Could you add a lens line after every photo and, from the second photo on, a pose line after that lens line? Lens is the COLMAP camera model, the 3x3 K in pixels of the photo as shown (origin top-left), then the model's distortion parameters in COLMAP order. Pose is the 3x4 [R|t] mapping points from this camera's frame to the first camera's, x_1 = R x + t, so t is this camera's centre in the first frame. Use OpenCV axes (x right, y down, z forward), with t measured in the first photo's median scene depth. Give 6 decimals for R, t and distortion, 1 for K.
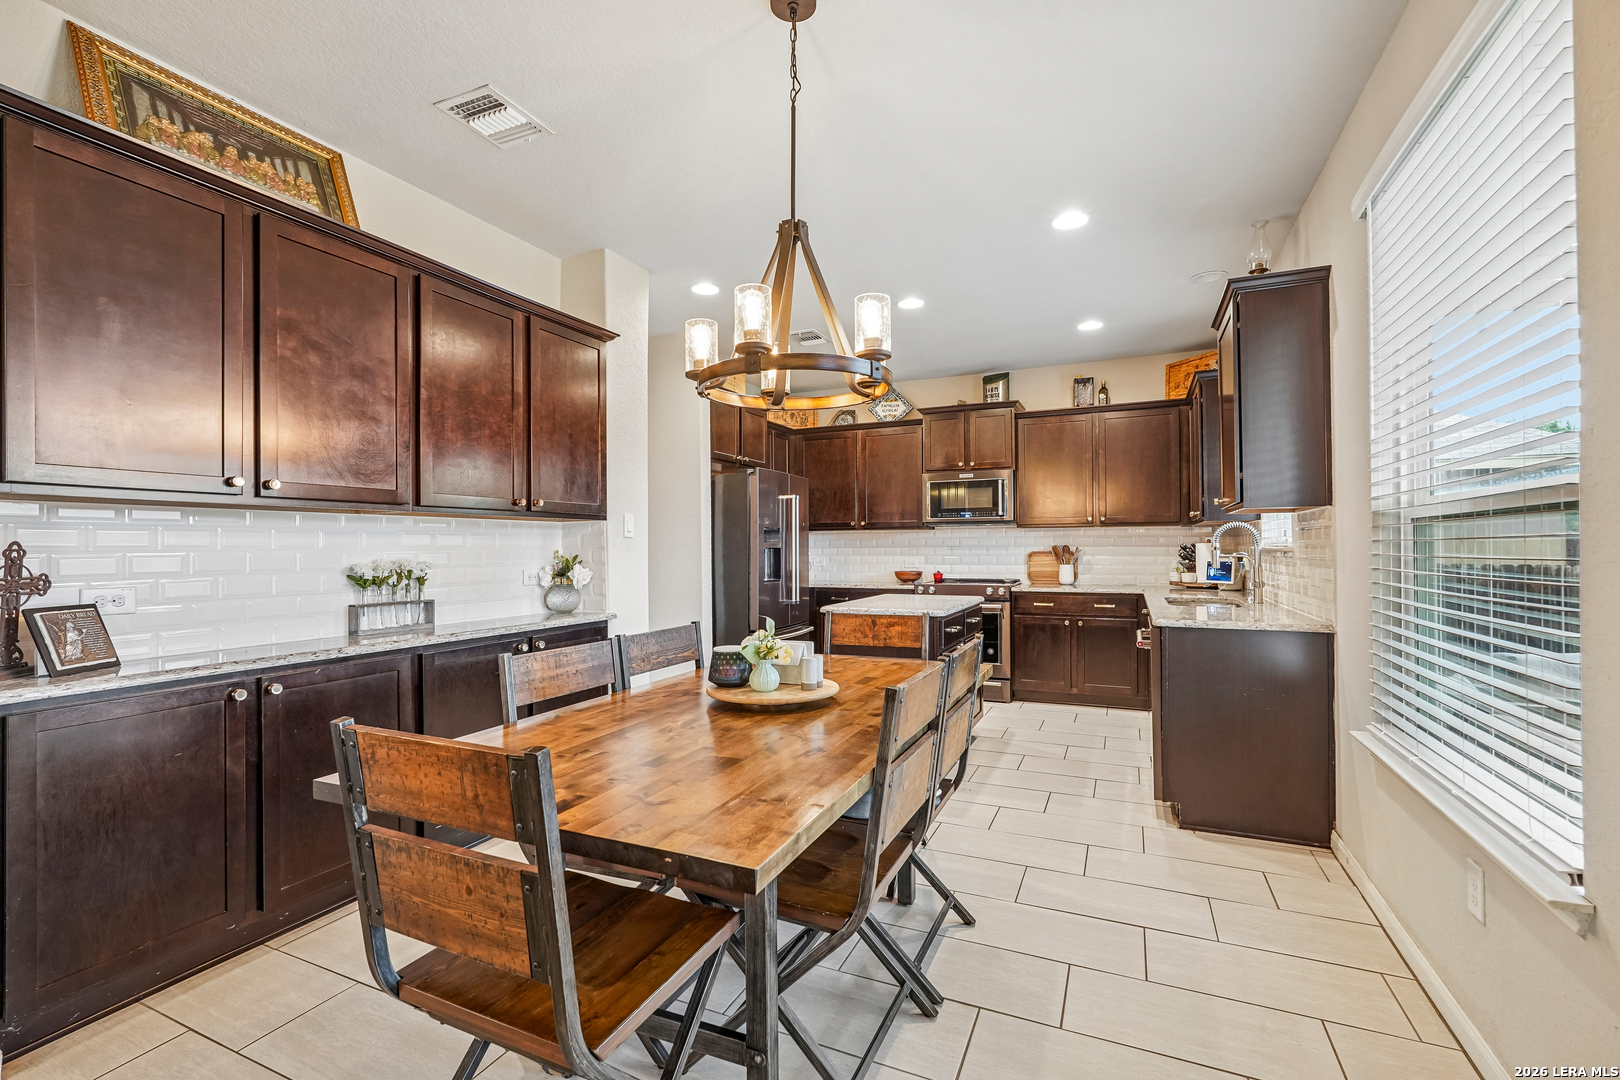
lens RADIAL K [[713.9, 0, 805.8], [0, 713.9, 540.7], [0, 0, 1]] dist [-0.016101, 0.008319]
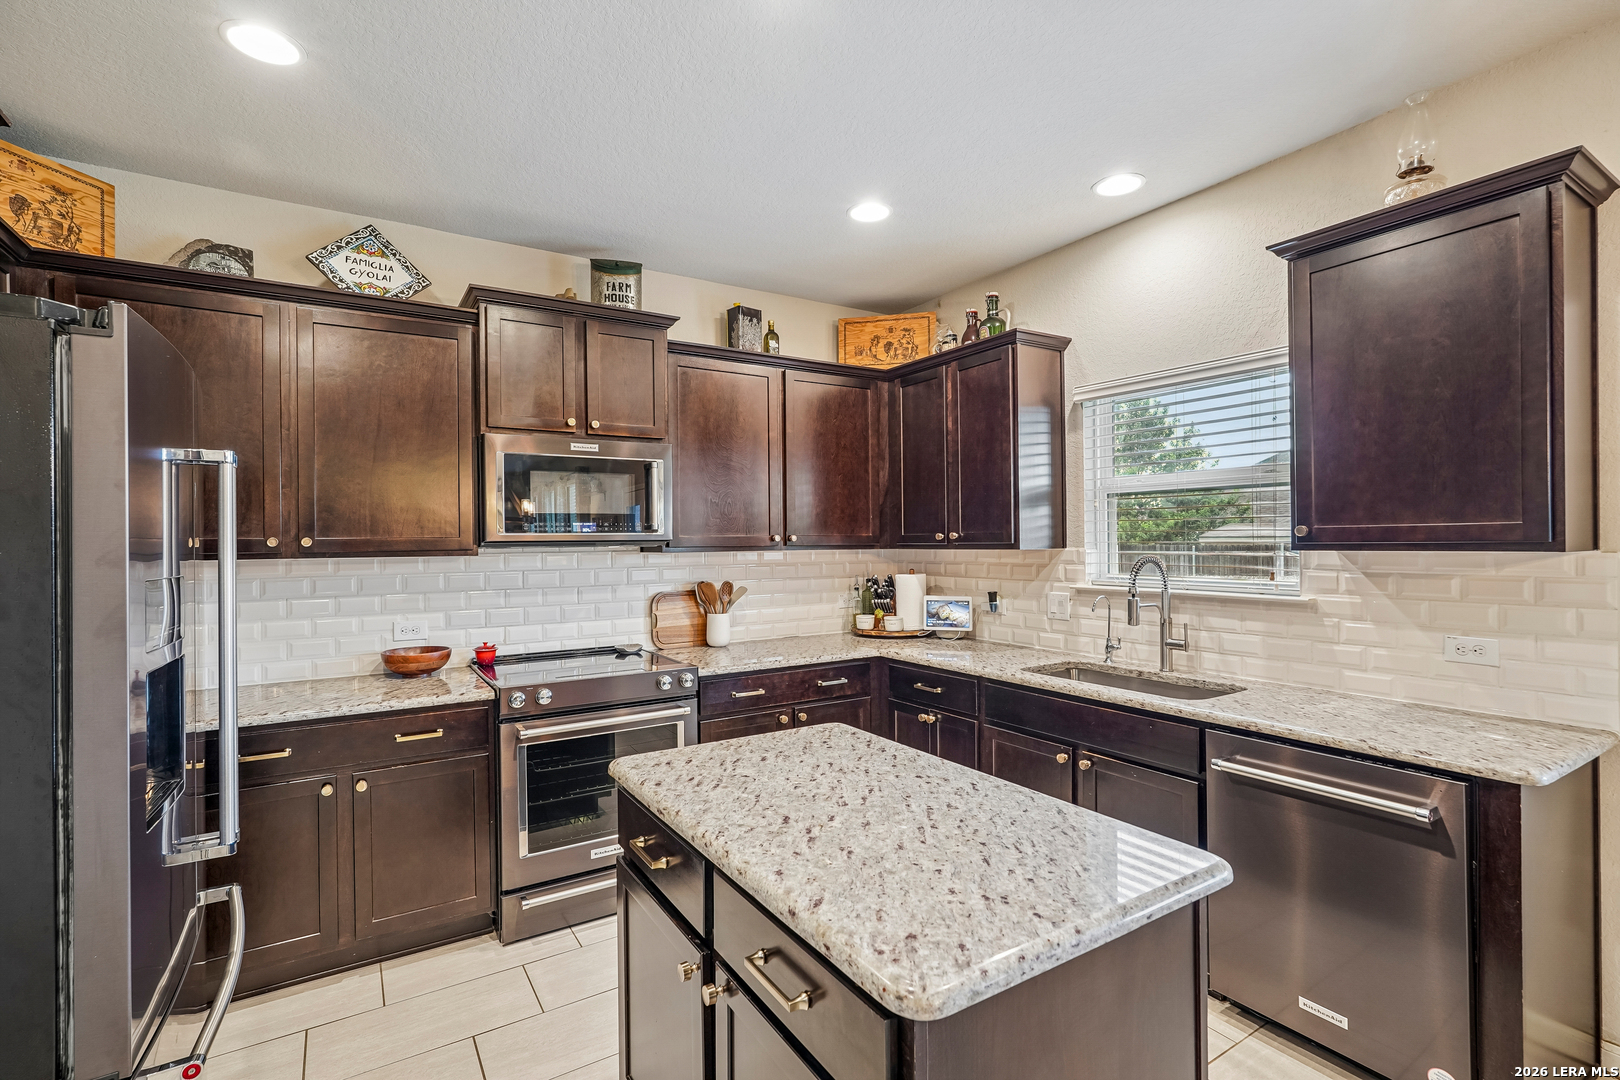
lens RADIAL K [[744.9, 0, 802.4], [0, 744.9, 541.2], [0, 0, 1]] dist [-0.014008, 0.008119]
pose [[0.550374, 0.000086, 0.834918, -0.122462], [-0.000824, 1.000000, 0.000440, -0.028206], [-0.834918, -0.000930, 0.550374, 0.618339]]
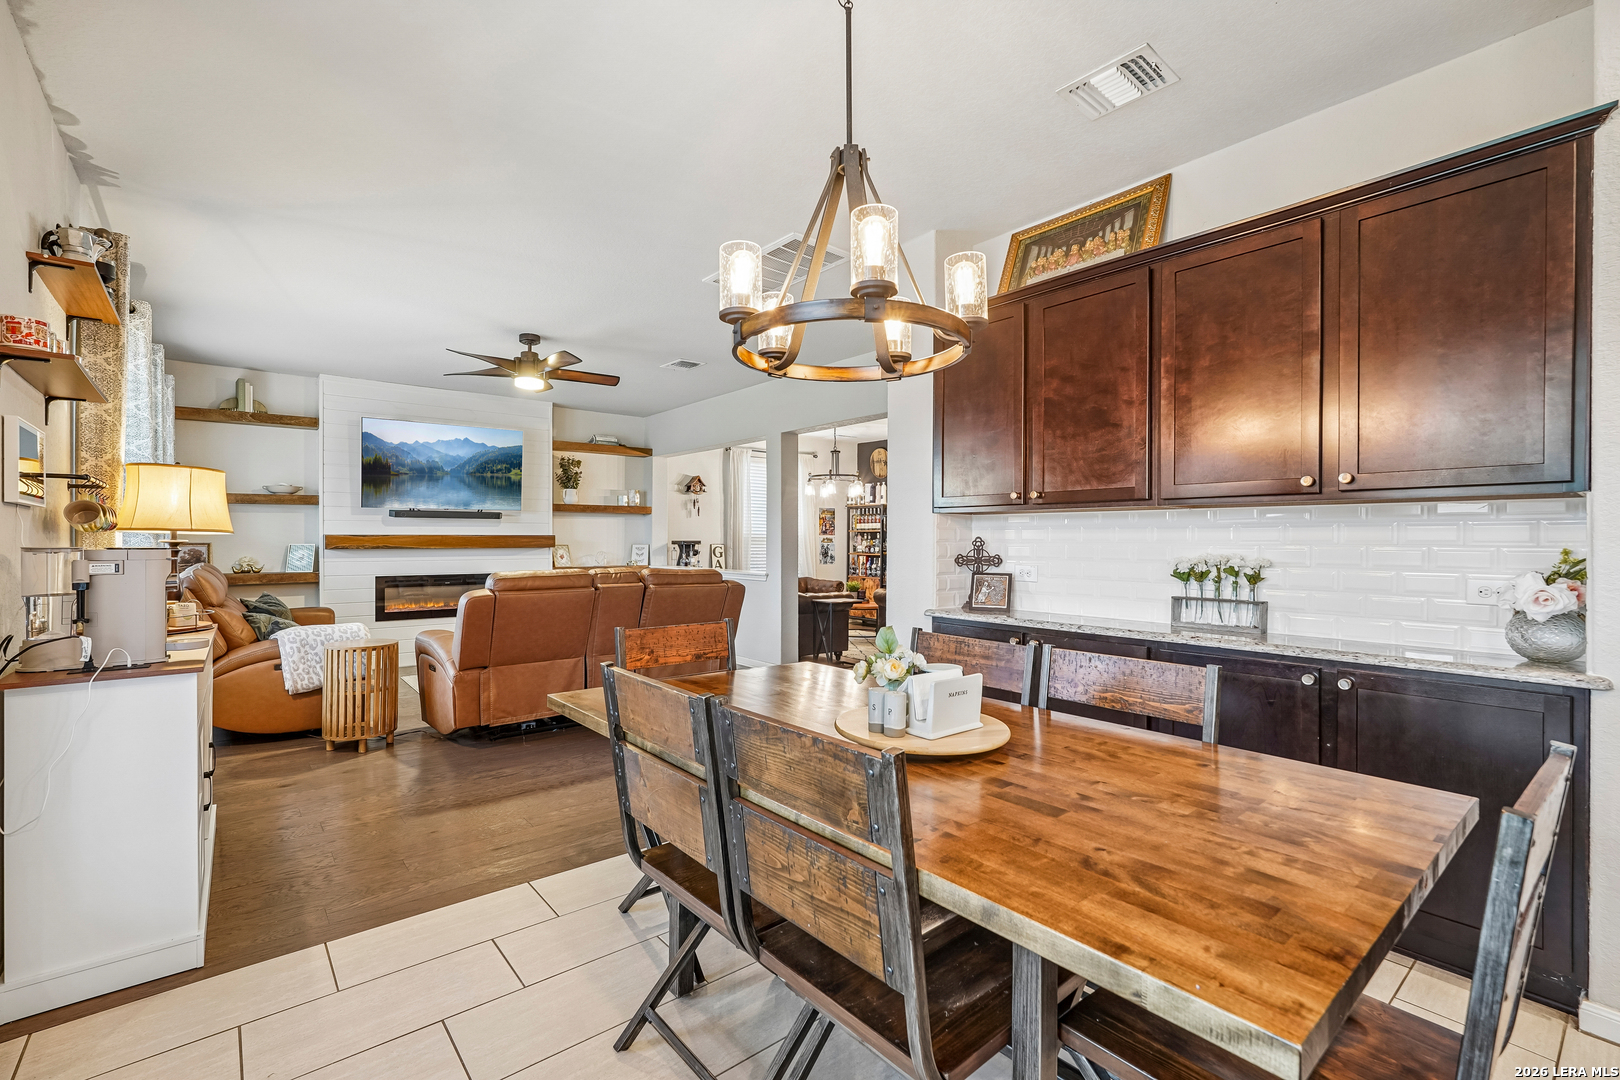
lens RADIAL K [[713.9, 0, 801.9], [0, 713.9, 539.6], [0, 0, 1]] dist [-0.016101, 0.008319]
pose [[-0.437672, 0.002378, -0.899132, 0.260229], [0.006443, 0.999979, -0.000491, 0.001948], [0.899112, -0.006008, -0.437678, 0.455988]]
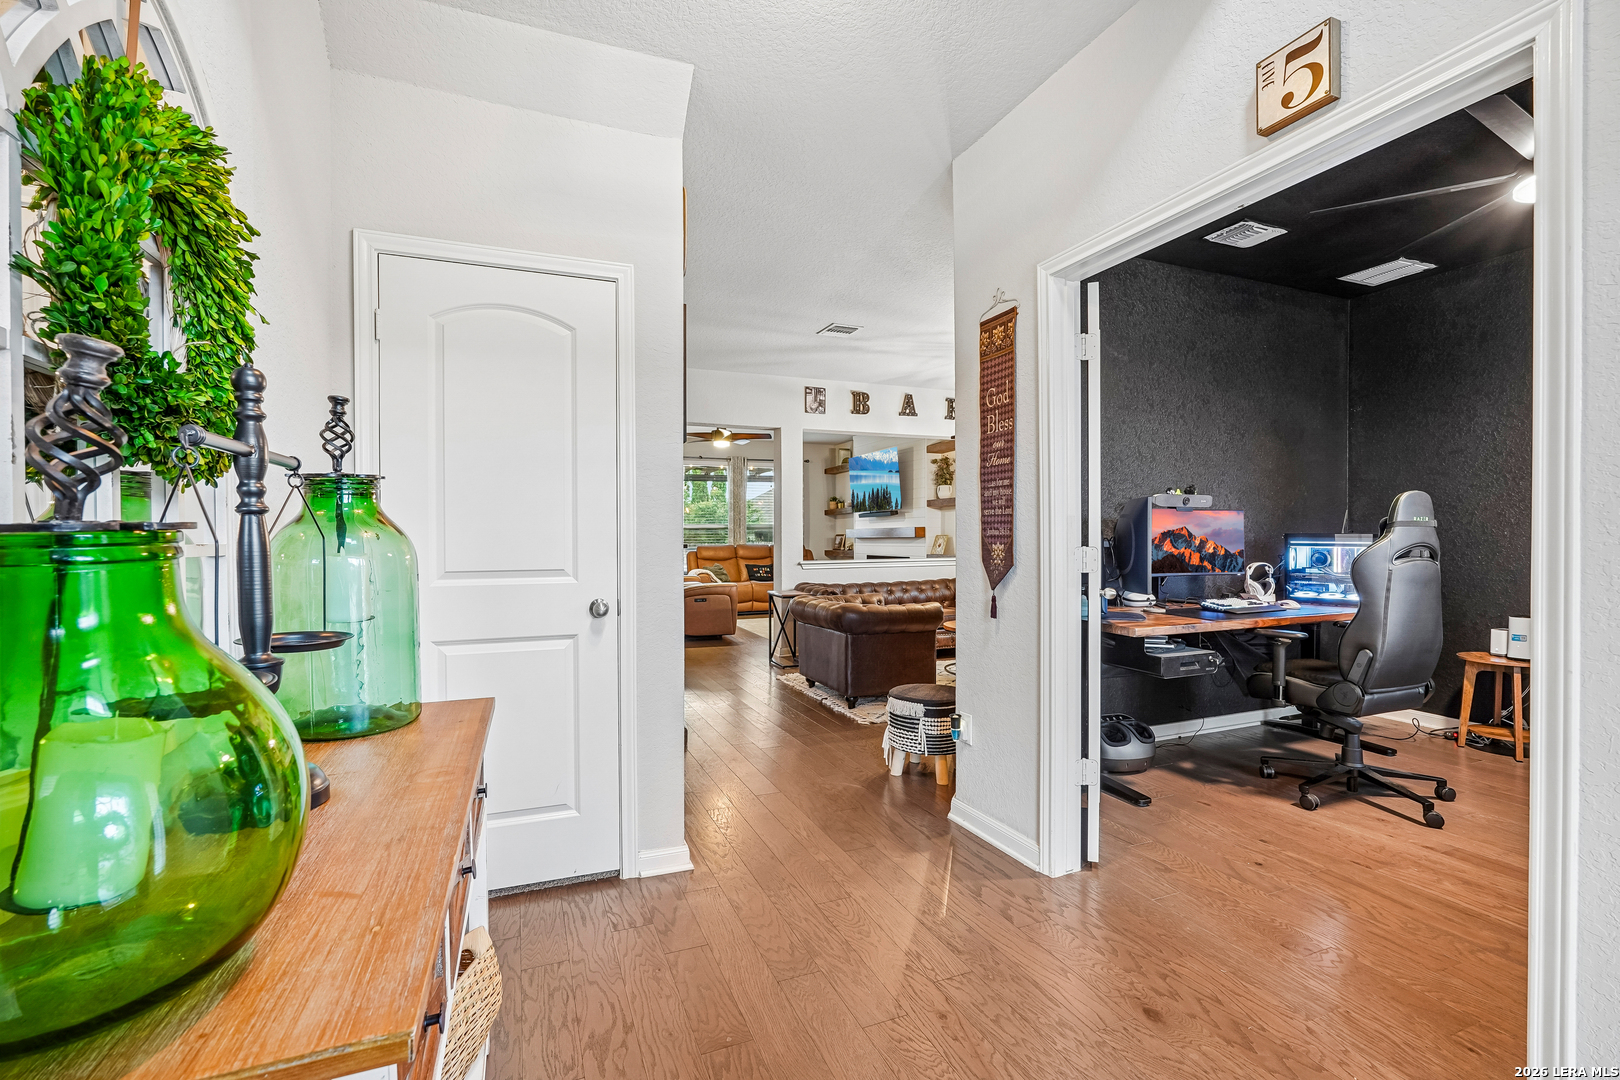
lens RADIAL K [[713.9, 0, 807.1], [0, 713.9, 537.4], [0, 0, 1]] dist [-0.016101, 0.008319]
pose [[-0.730212, 0.008302, 0.683170, -1.696595], [0.002379, 0.999951, -0.009609, 0.028099], [-0.683216, -0.005391, -0.730196, 0.801308]]
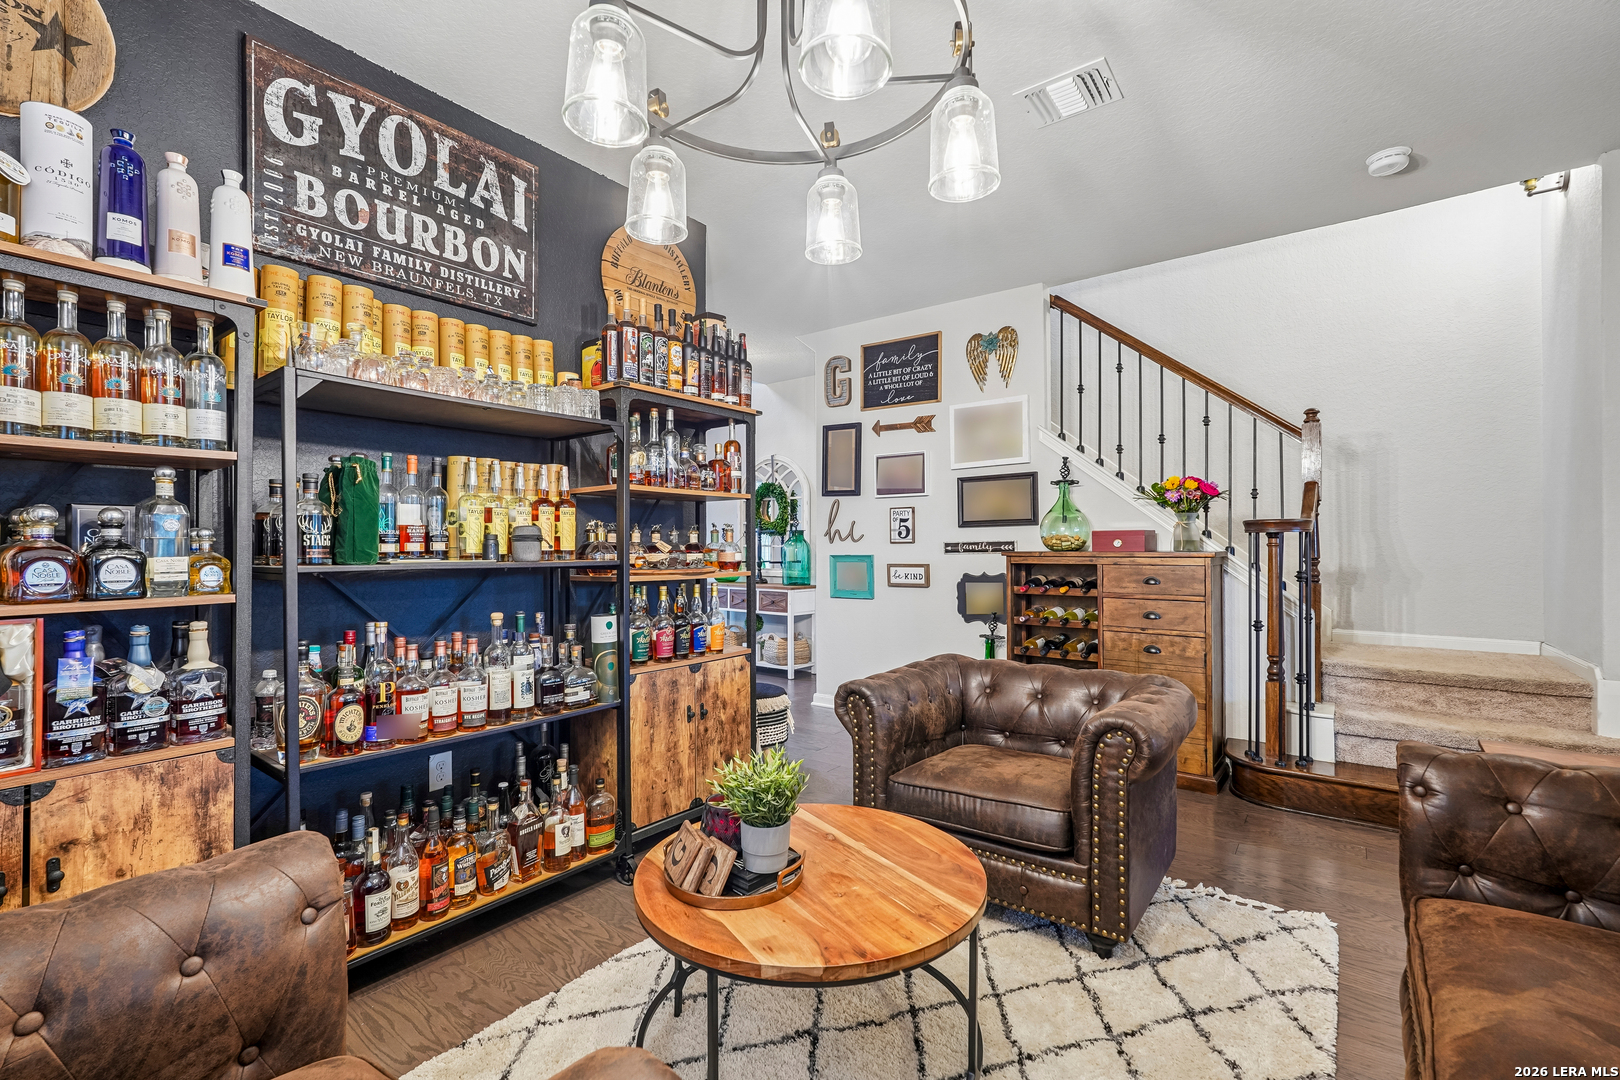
lens RADIAL K [[713.9, 0, 806.2], [0, 713.9, 539.2], [0, 0, 1]] dist [-0.016101, 0.008319]
pose [[0.975726, 0.002843, -0.218978, -1.135191], [-0.002123, 0.999992, 0.003525, 0.013460], [0.218986, -0.002975, 0.975723, -0.386319]]
